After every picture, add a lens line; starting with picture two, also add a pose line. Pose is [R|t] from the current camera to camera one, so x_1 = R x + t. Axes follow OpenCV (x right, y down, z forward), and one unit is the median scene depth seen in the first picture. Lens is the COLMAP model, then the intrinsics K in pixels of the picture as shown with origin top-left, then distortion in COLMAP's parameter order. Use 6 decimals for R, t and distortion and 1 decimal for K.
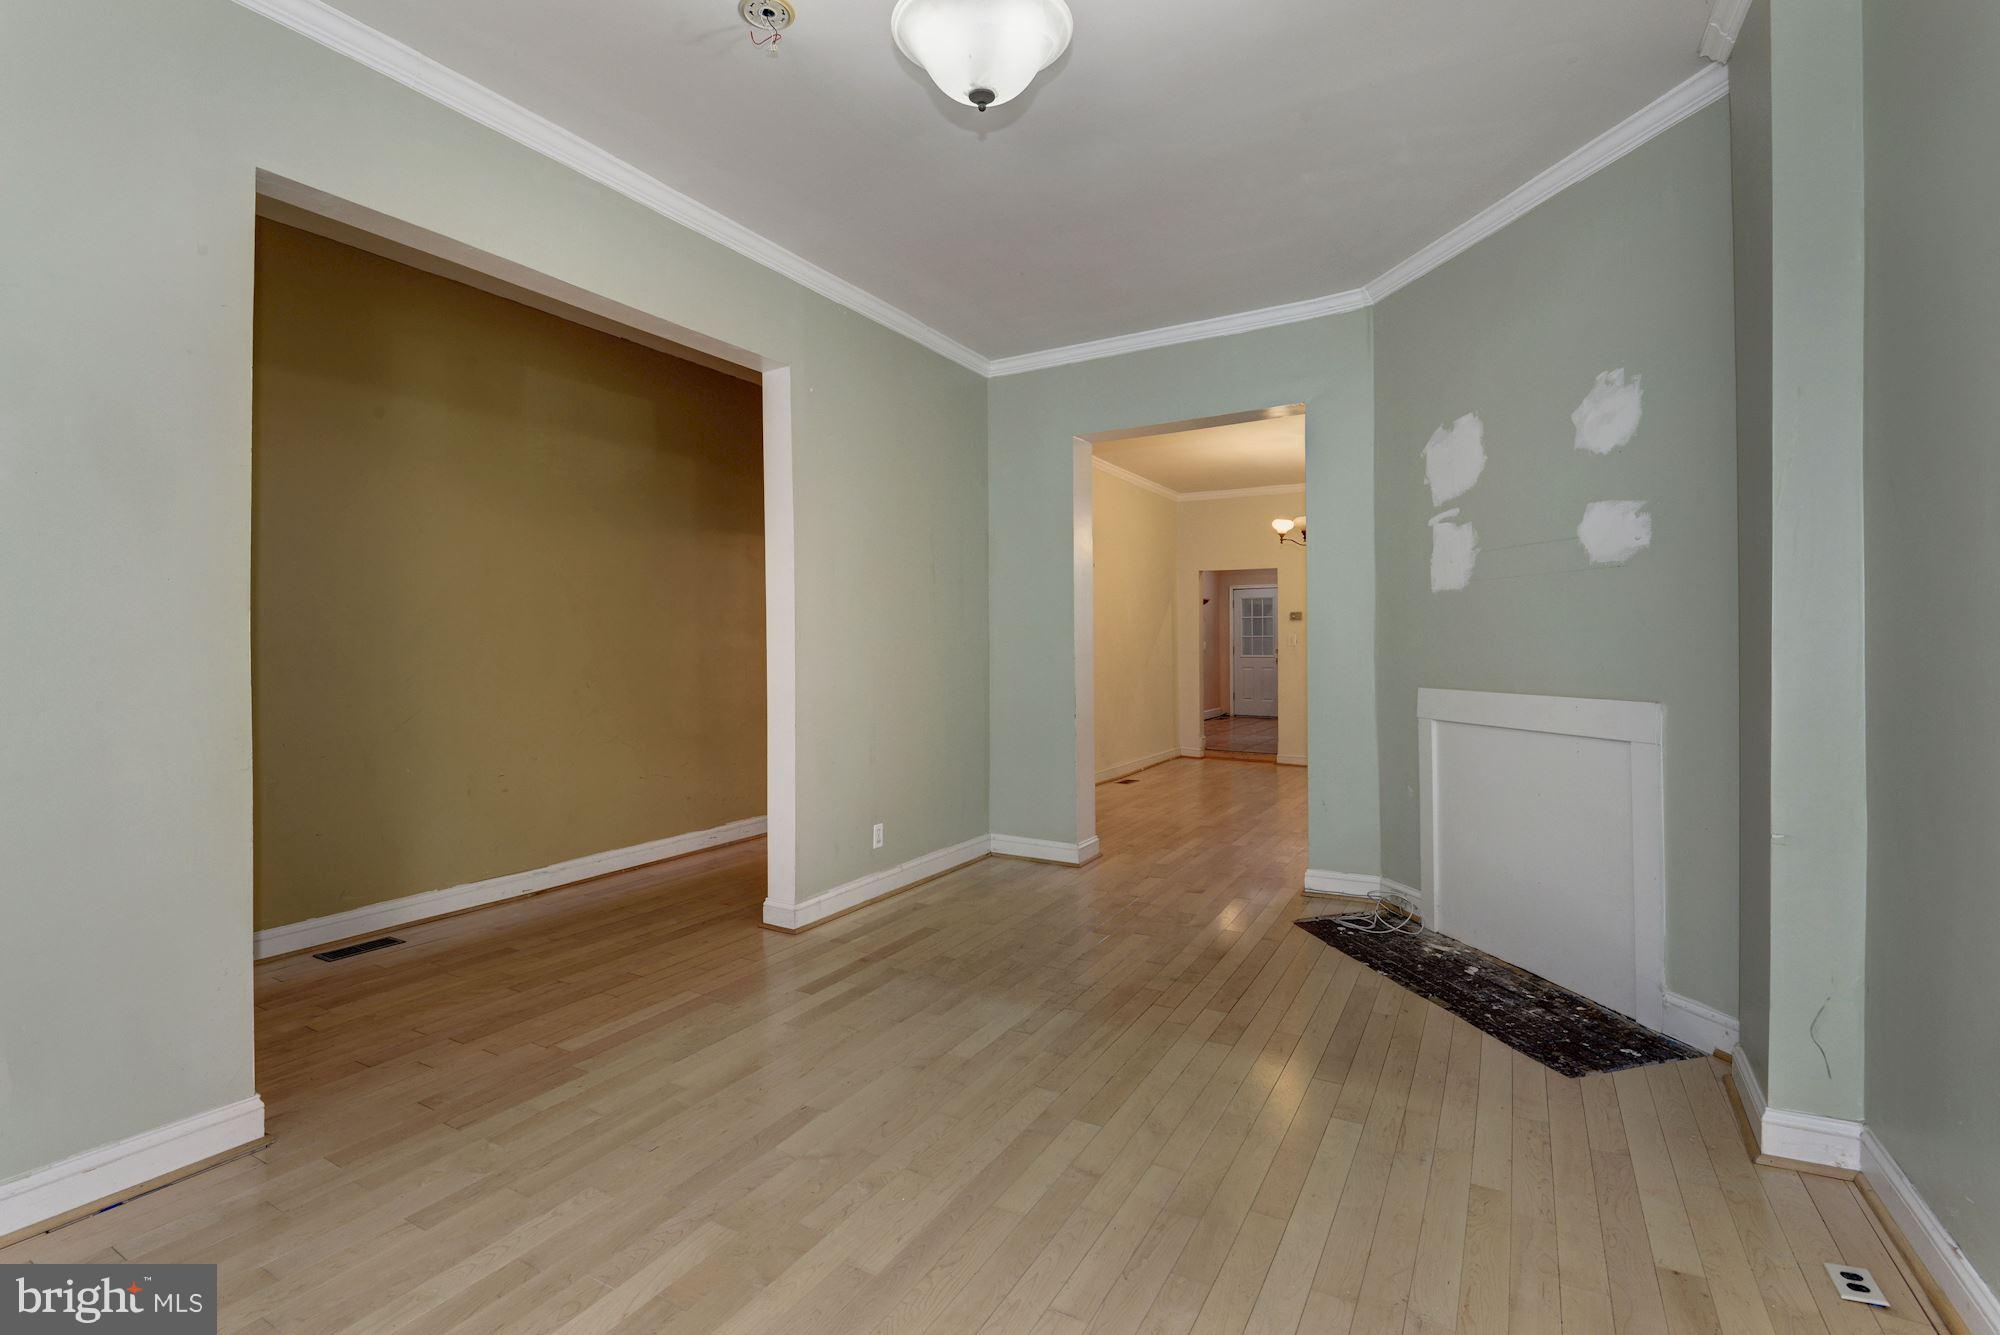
lens RADIAL K [[919.8, 0, 993.4], [0, 919.8, 659.5], [0, 0, 1]] dist [0.024825, -0.019971]
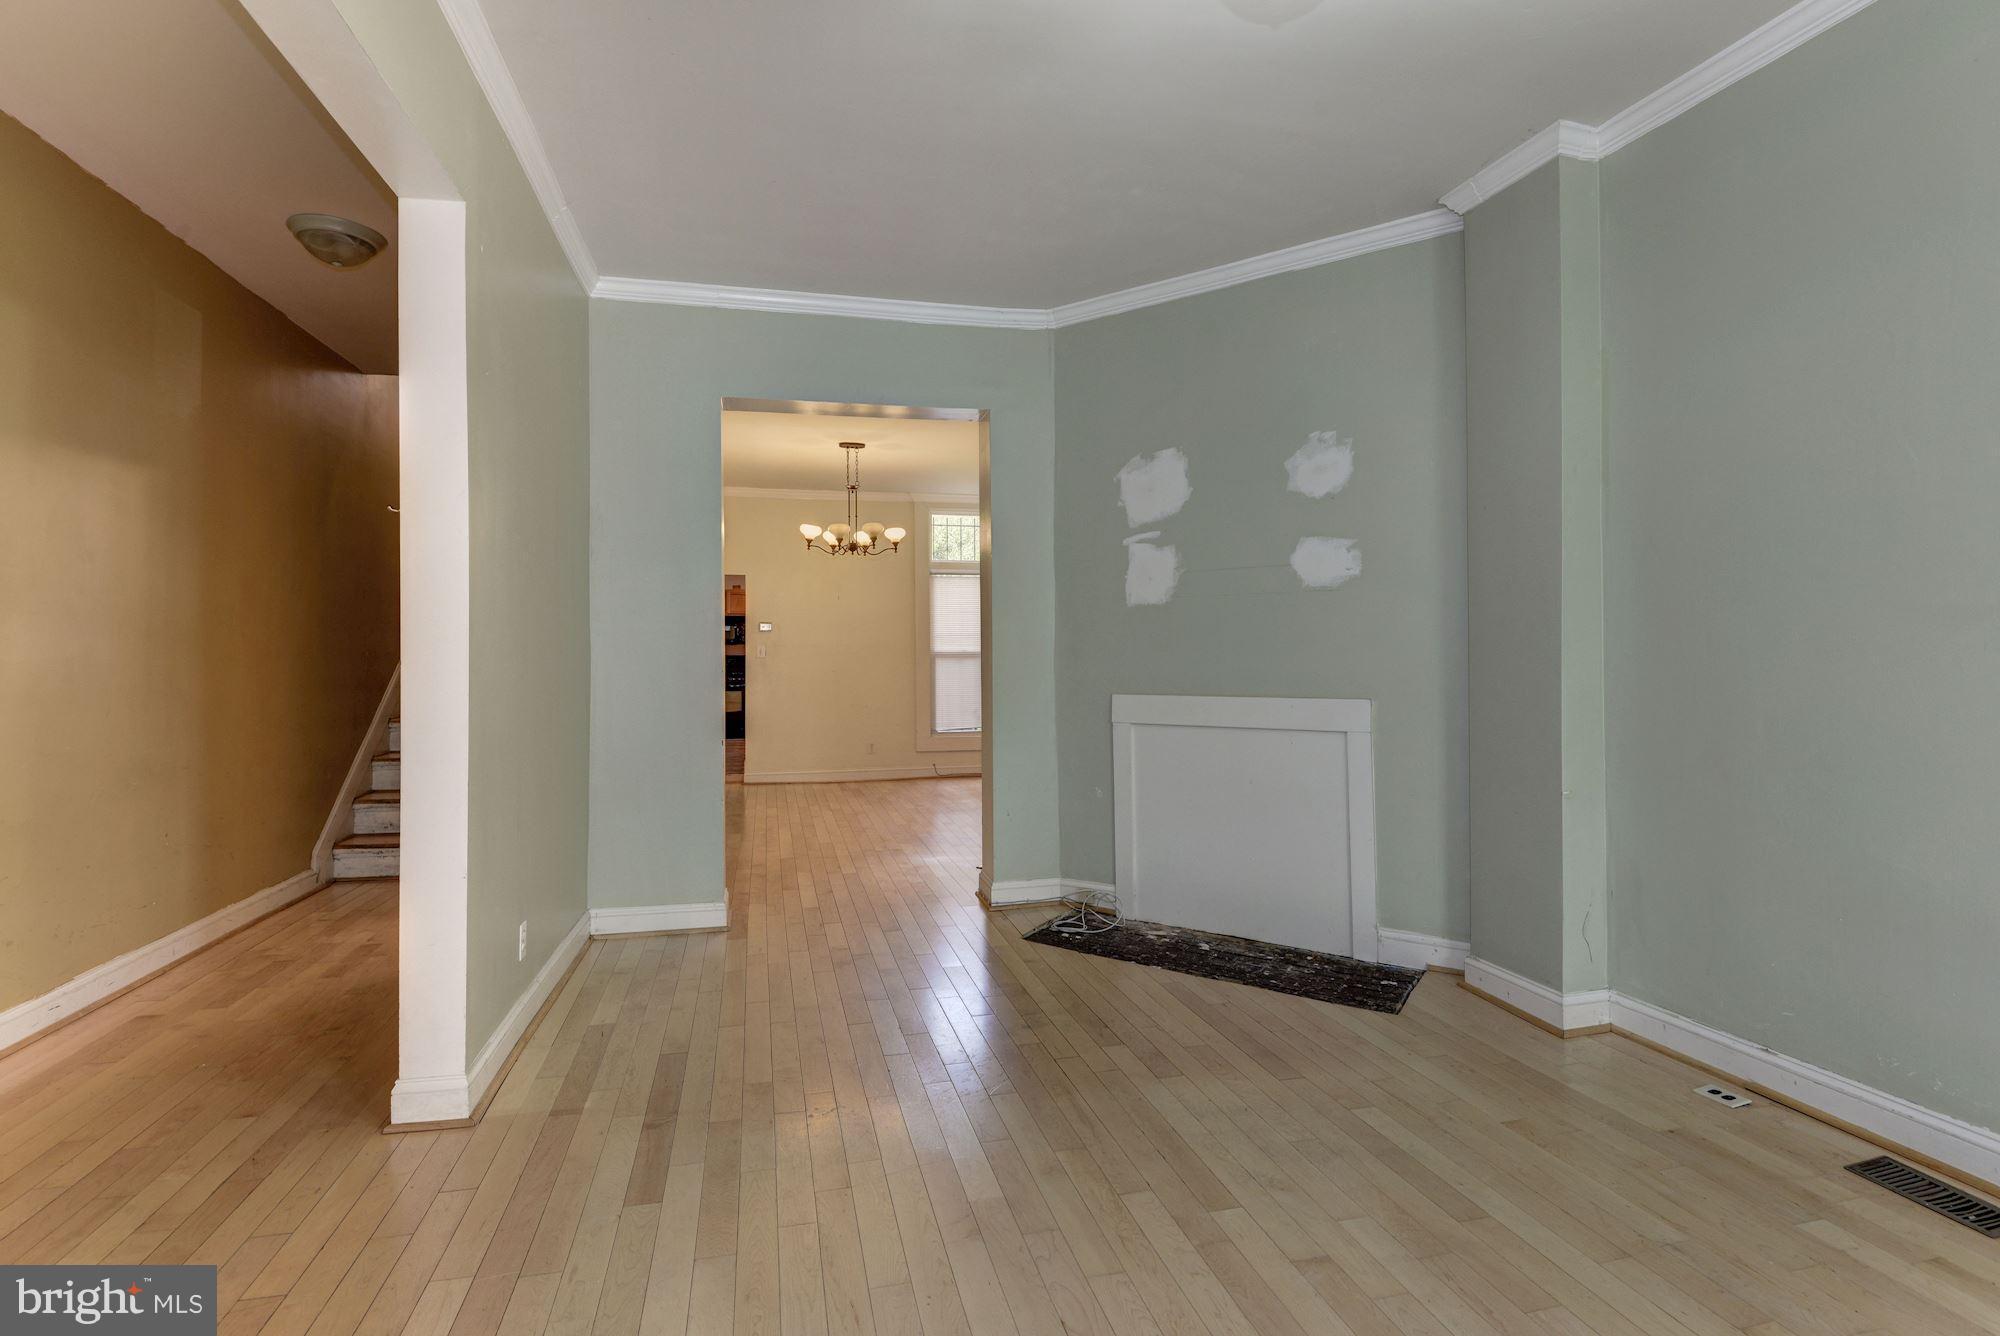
lens RADIAL K [[944.0, 0, 989.9], [0, 944.0, 651.4], [0, 0, 1]] dist [0.043387, -0.044184]
pose [[0.730576, 0.003105, 0.682824, -0.452003], [0.012380, 0.999765, -0.017792, -0.001868], [-0.682719, 0.021452, 0.730366, 0.335907]]
